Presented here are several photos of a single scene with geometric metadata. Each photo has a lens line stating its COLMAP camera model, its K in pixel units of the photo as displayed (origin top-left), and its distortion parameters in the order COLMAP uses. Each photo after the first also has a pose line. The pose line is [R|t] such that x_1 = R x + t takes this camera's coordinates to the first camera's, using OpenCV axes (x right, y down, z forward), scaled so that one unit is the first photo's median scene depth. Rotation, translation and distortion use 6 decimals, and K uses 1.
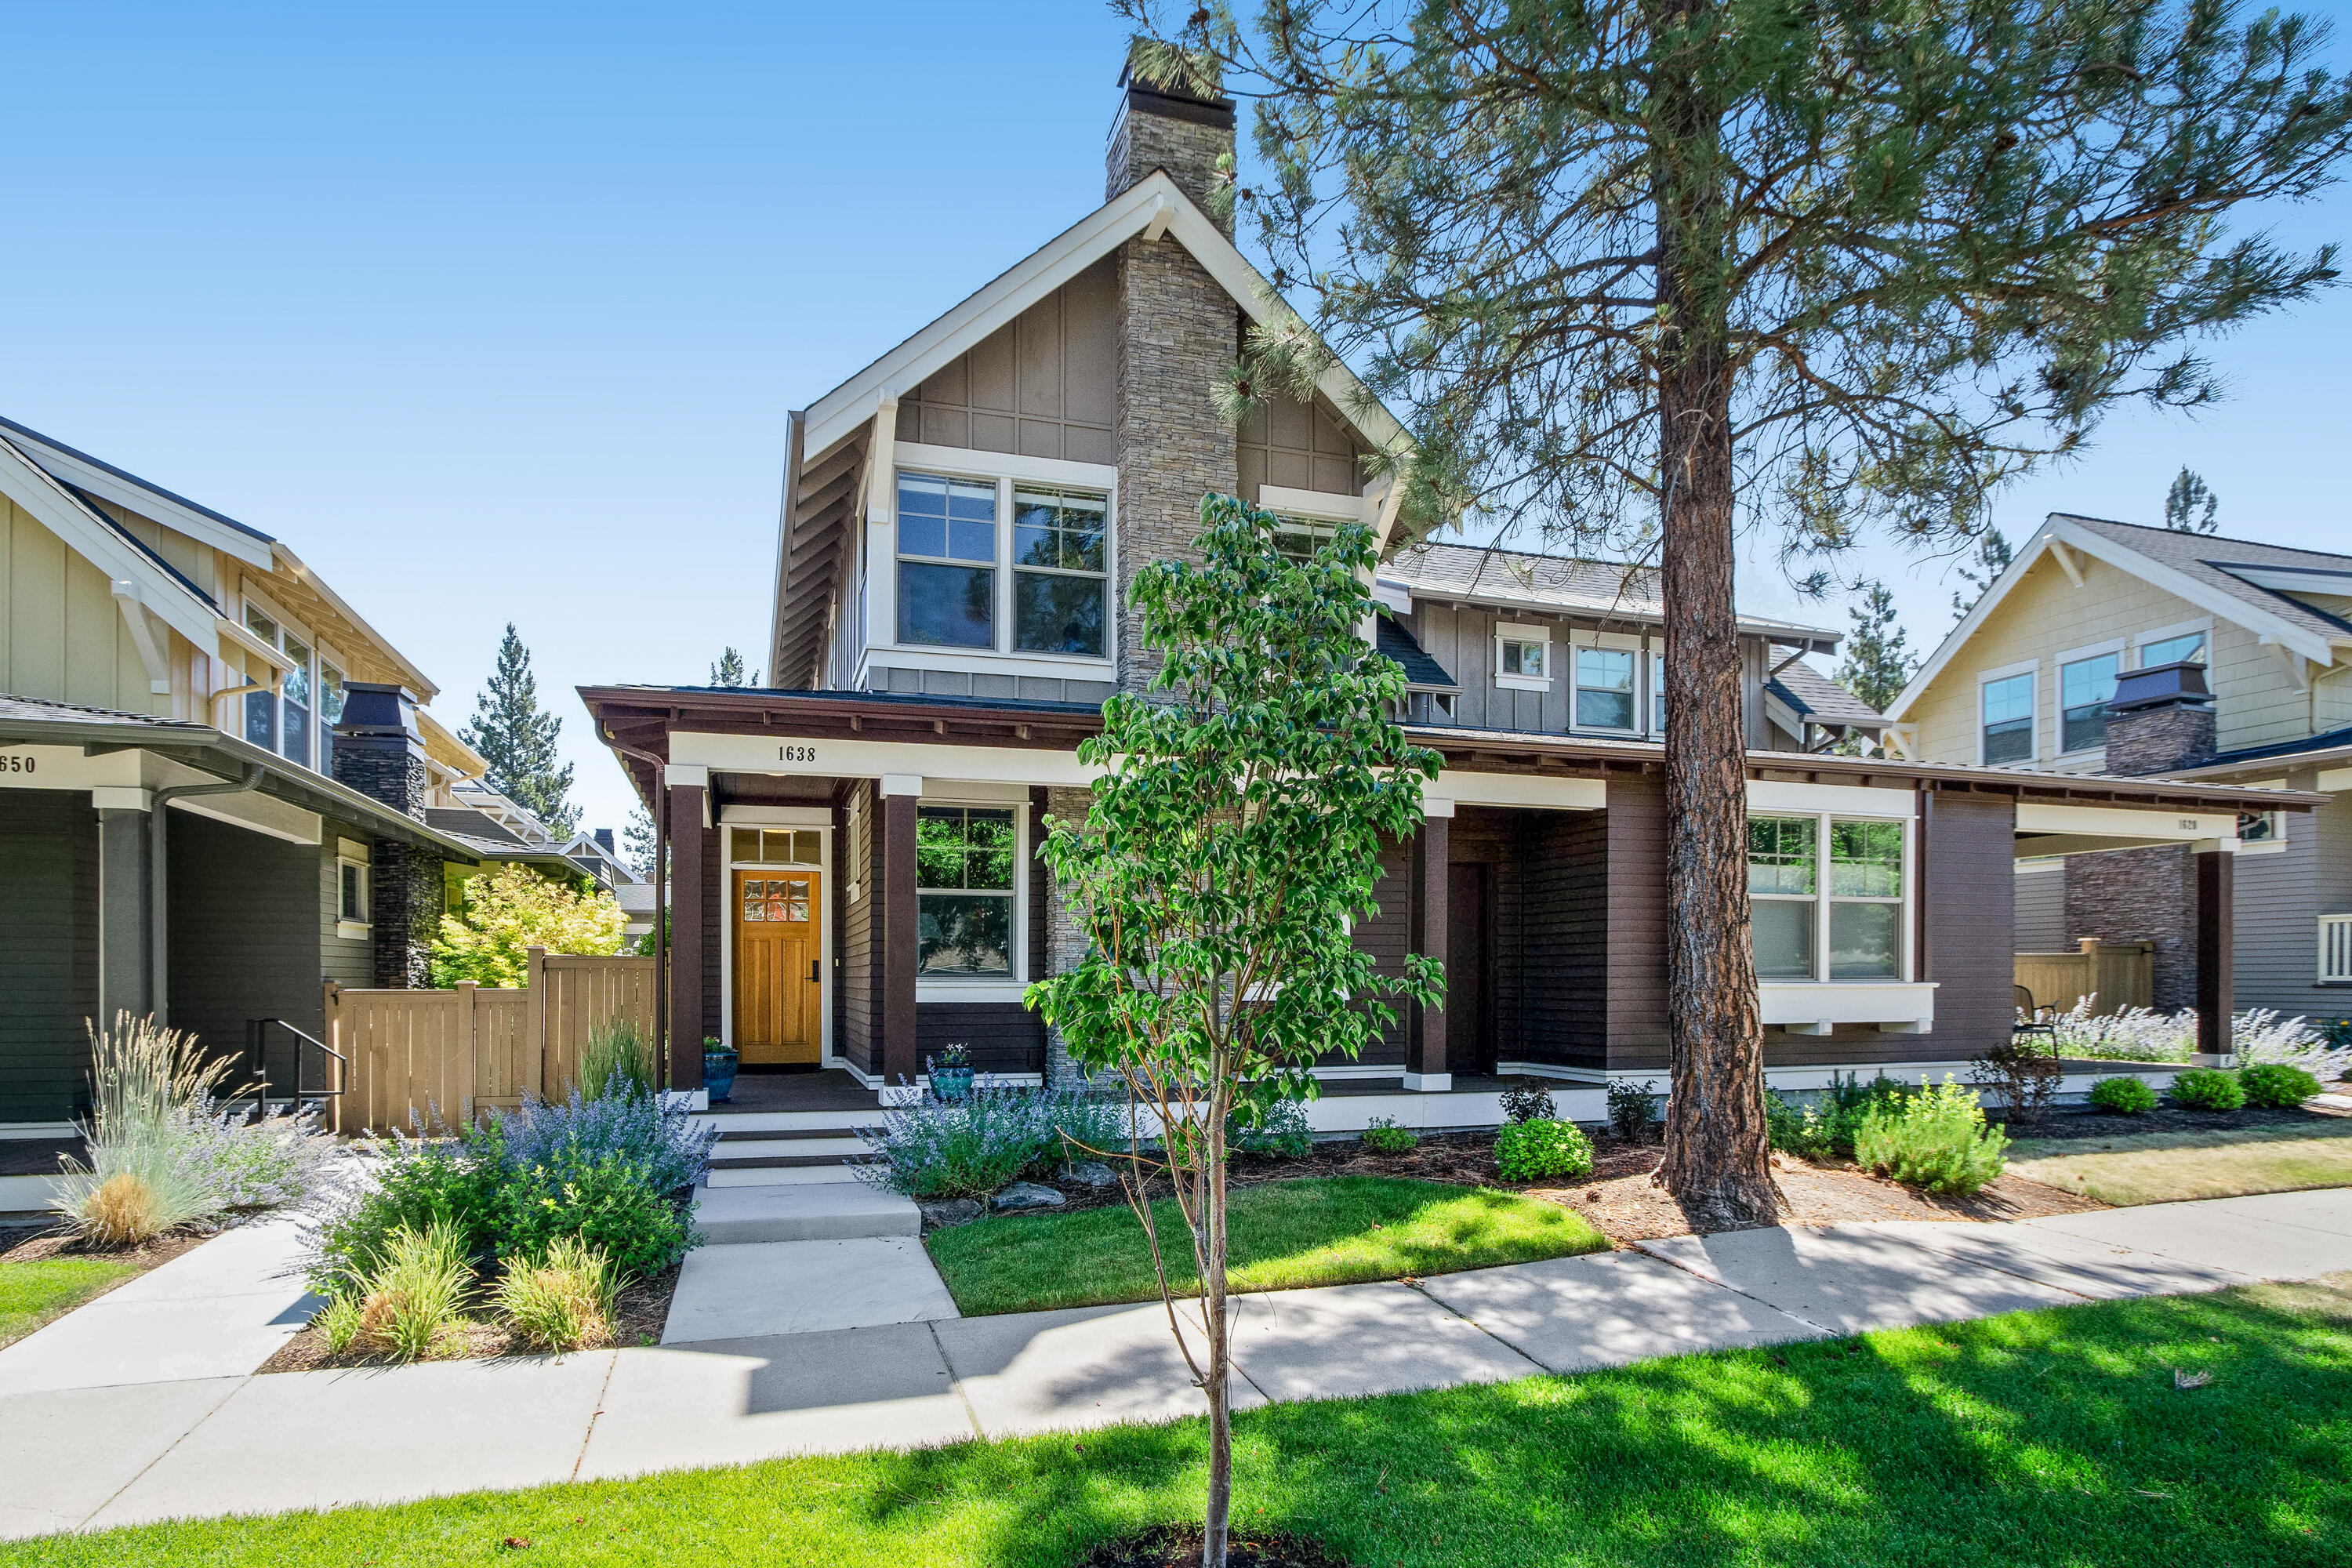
lens RADIAL K [[1264.8, 0, 1112.0], [0, 1264.8, 976.2], [0, 0, 1]] dist [-0.022689, 0.005115]
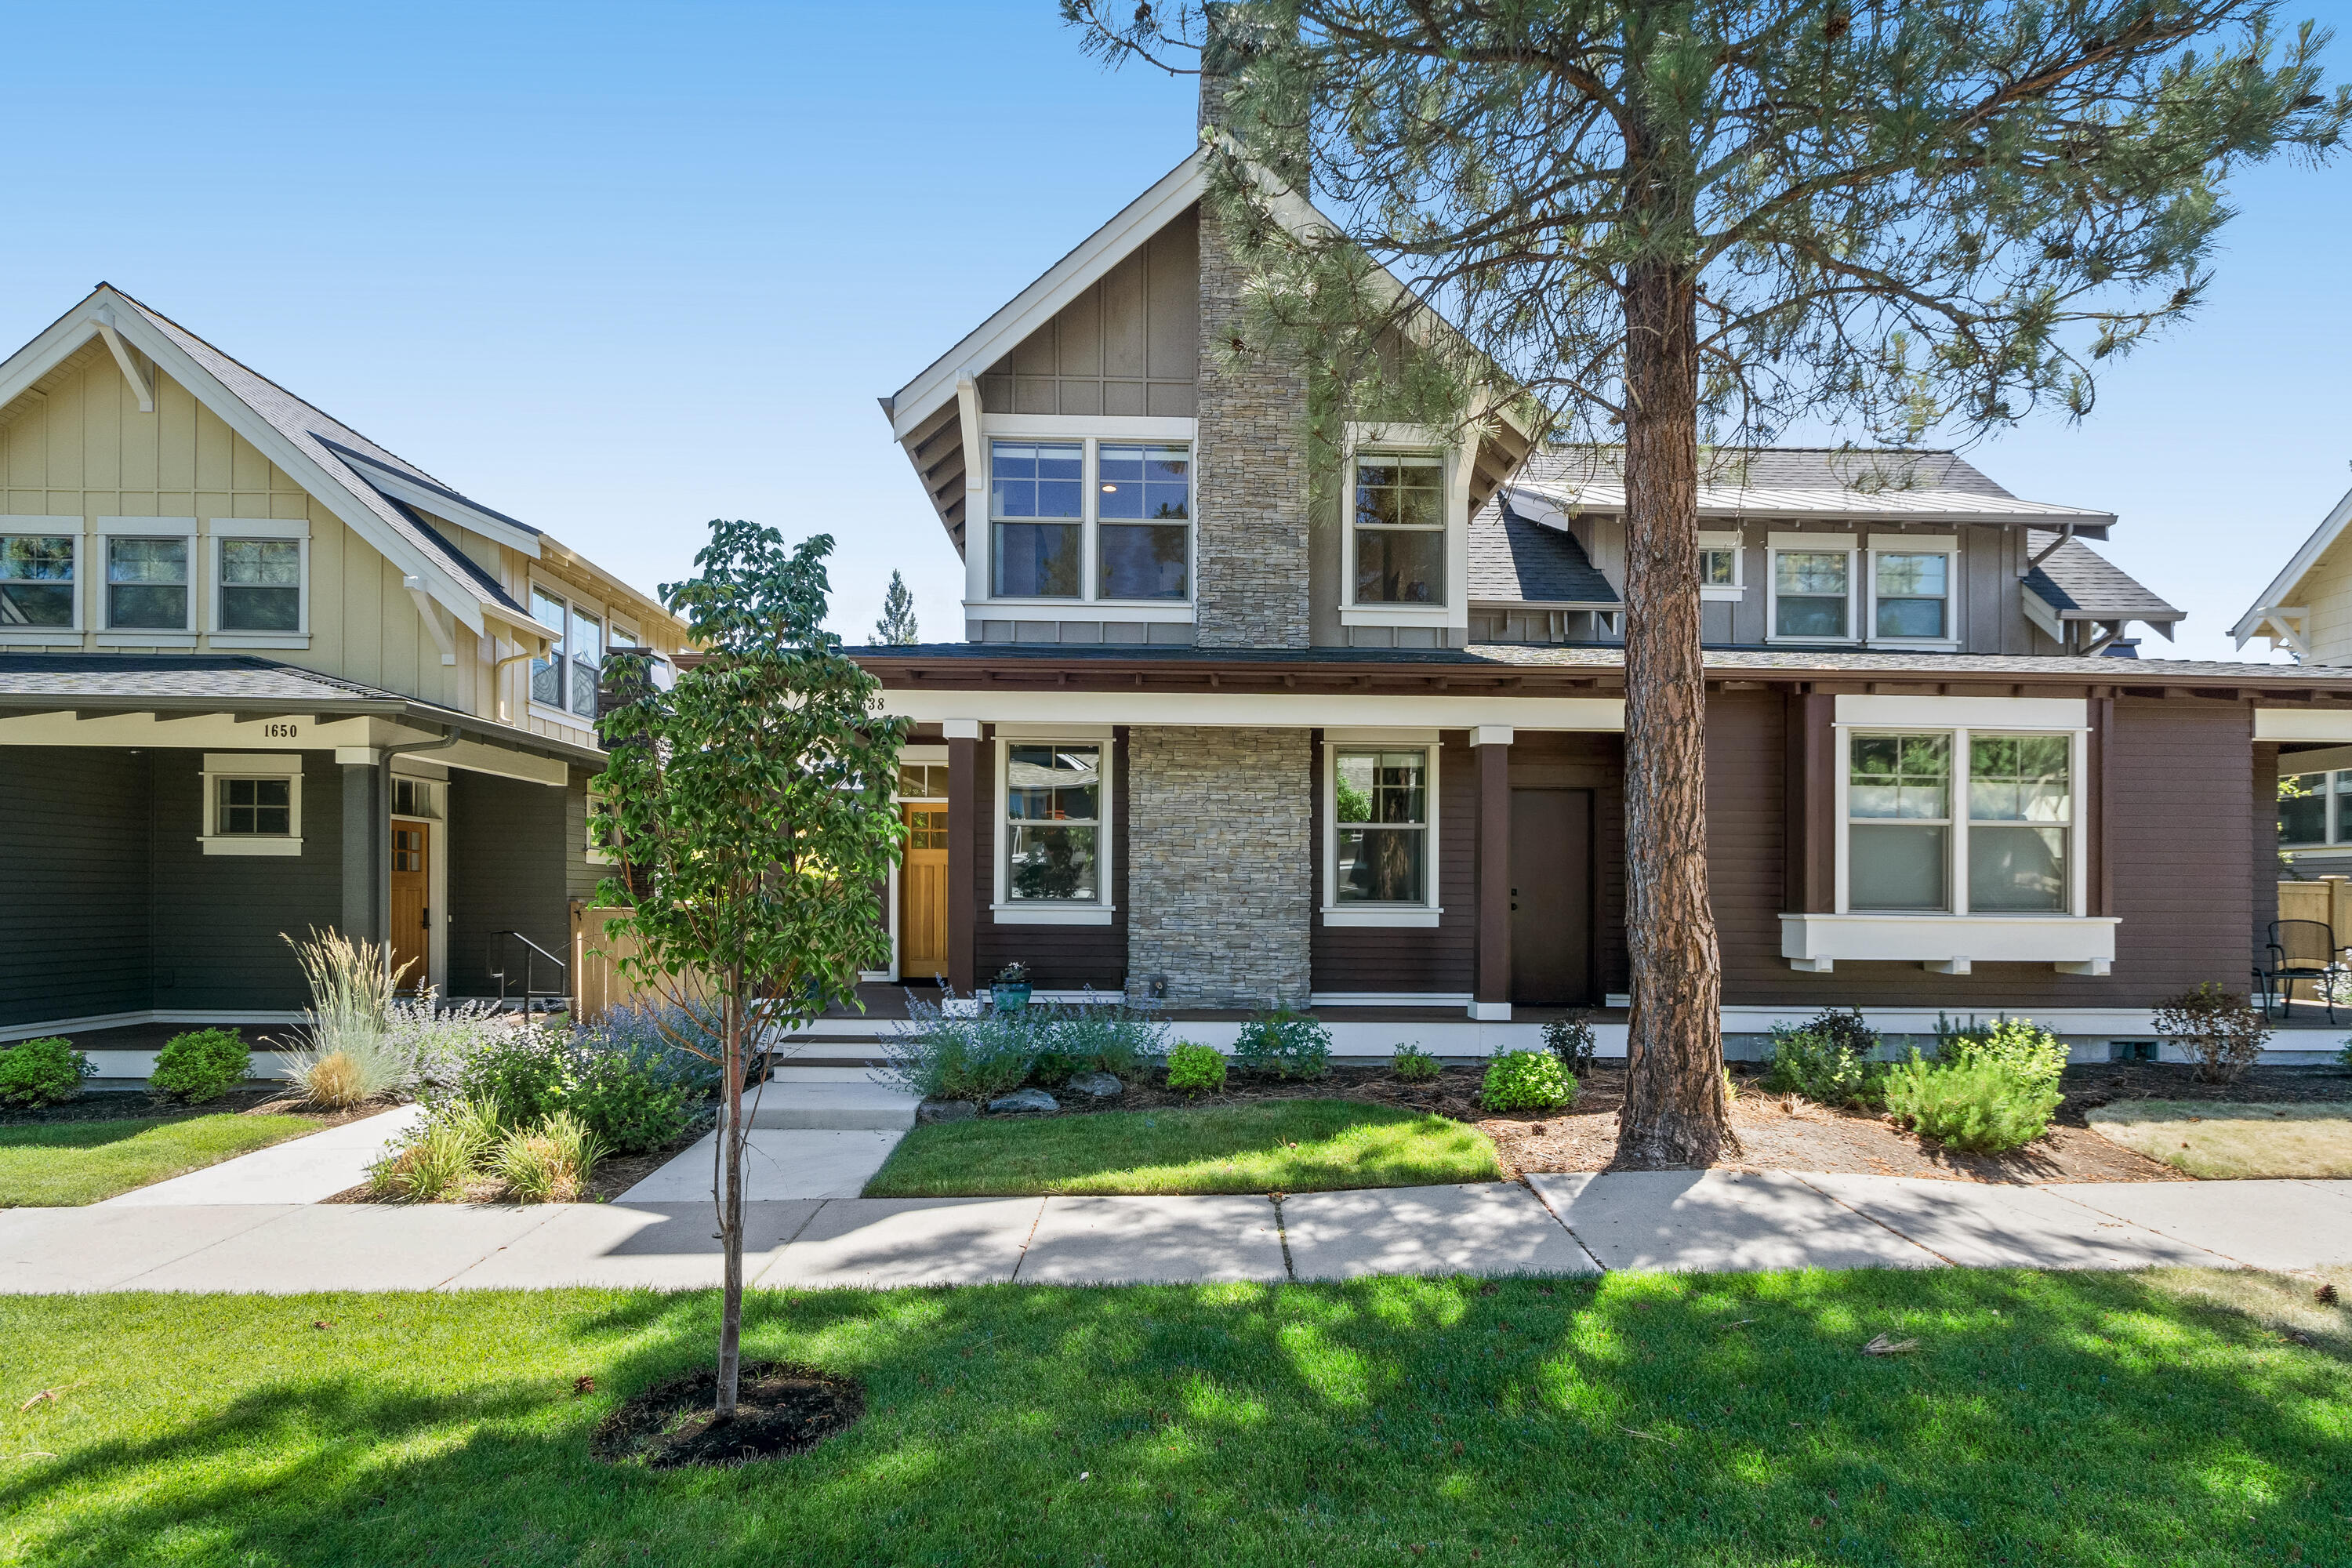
lens RADIAL K [[1284.2, 0, 1191.7], [0, 1284.2, 888.4], [0, 0, 1]] dist [0.005176, -0.001686]
pose [[0.967319, 0.006118, -0.253490, 0.273866], [-0.007981, 0.999948, -0.006322, -0.004480], [0.253438, 0.008138, 0.967317, -0.036008]]
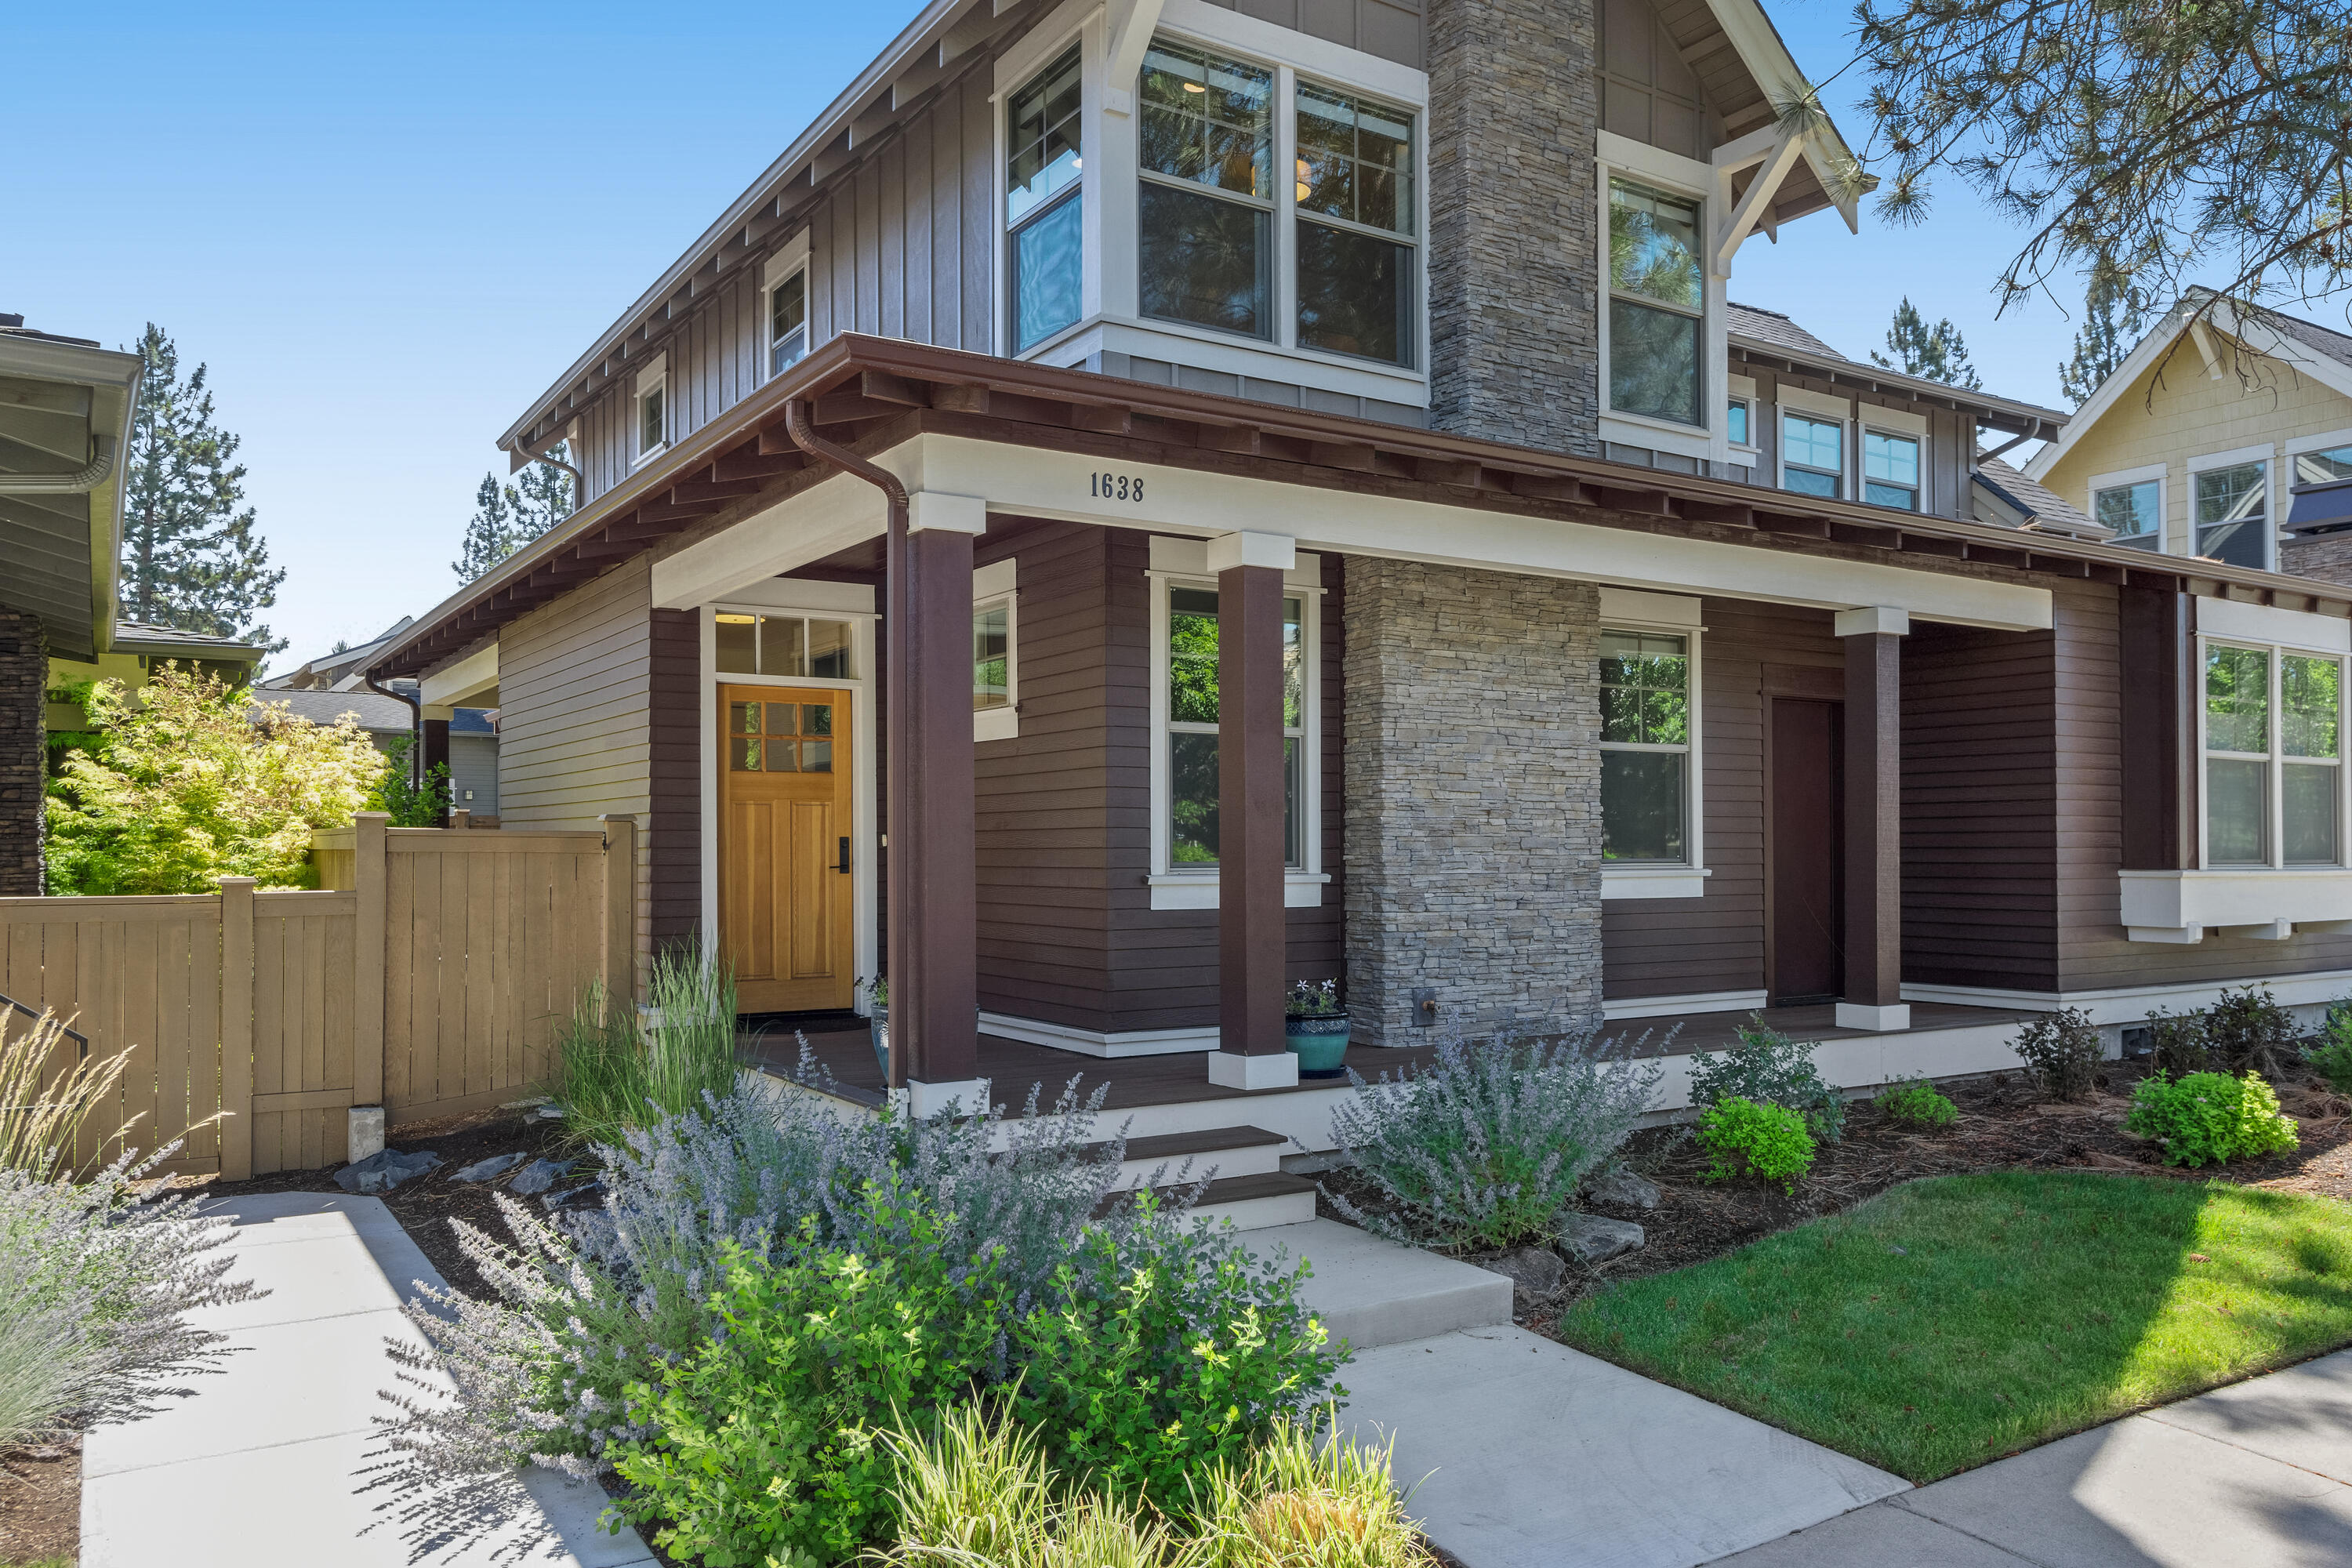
lens RADIAL K [[1721.1, 0, 1166.8], [0, 1721.1, 828.8], [0, 0, 1]] dist [0.009166, 0.000055]
pose [[0.956261, 0.001301, 0.292513, -0.386624], [0.001369, 0.999959, -0.008922, -0.011030], [-0.292512, 0.008932, 0.956220, 0.203481]]
